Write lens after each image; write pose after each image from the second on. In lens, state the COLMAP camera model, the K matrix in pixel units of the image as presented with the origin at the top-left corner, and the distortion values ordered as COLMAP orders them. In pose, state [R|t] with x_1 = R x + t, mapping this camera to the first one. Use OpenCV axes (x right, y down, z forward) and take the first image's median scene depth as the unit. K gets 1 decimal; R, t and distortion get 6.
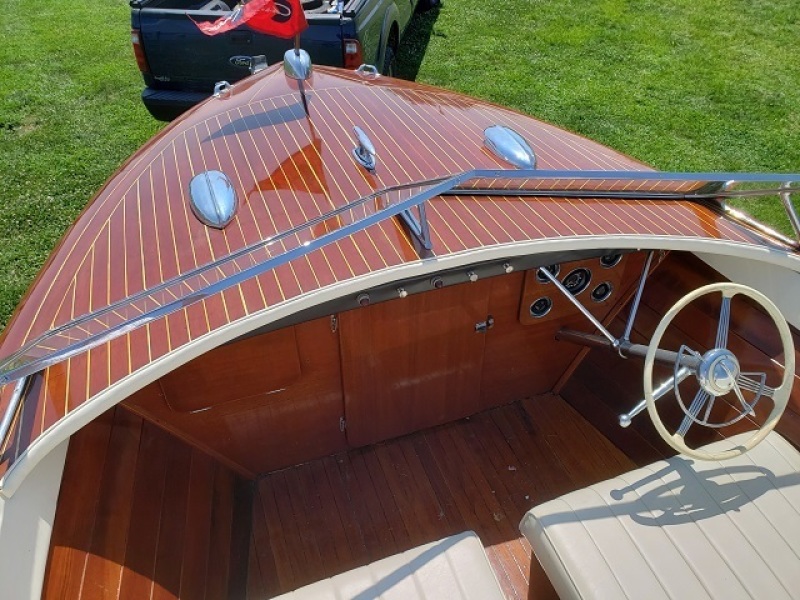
lens RADIAL K [[615.3, 0, 397.5], [0, 615.3, 291.6], [0, 0, 1]] dist [0.000122, 0.012597]
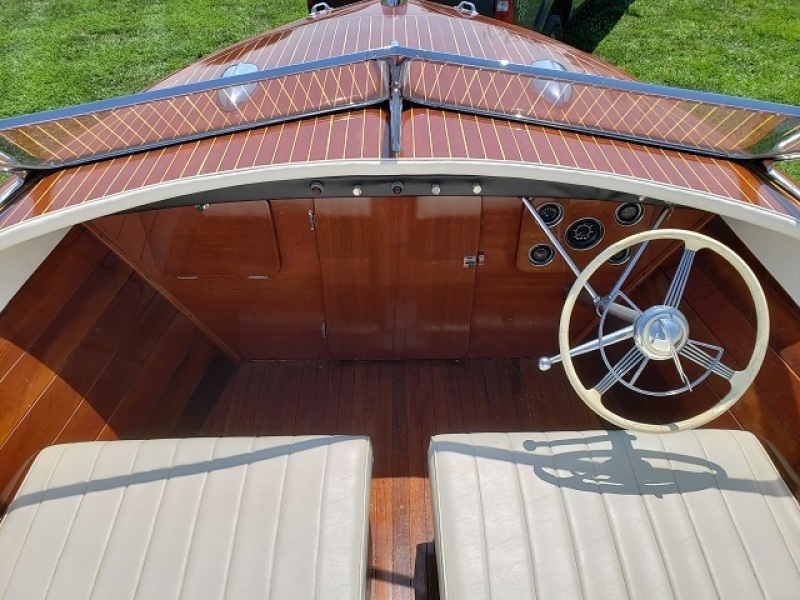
lens RADIAL K [[606.9, 0, 402.7], [0, 606.9, 294.6], [0, 0, 1]] dist [0.005807, 0.012625]
pose [[0.943820, 0.206532, -0.257969, 0.355466], [-0.198807, 0.978439, 0.055982, 0.093736], [0.263969, -0.001551, 0.964530, 0.070424]]
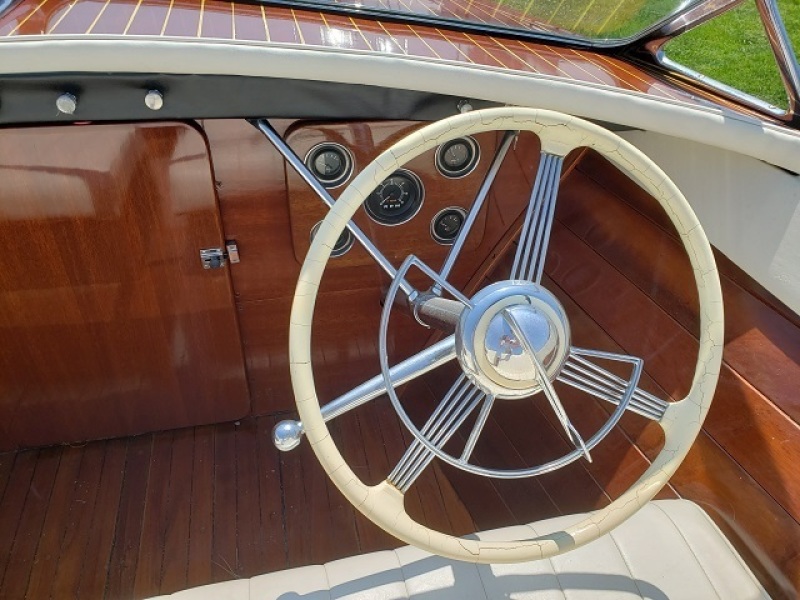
lens RADIAL K [[614.1, 0, 400.0], [0, 614.1, 300.0], [0, 0, 1]] dist [0.009412, 0.003386]
pose [[0.990882, 0.096181, -0.094346, 0.443955], [-0.098396, 0.994964, -0.019103, 0.109753], [0.092033, 0.028212, 0.995356, 0.547924]]
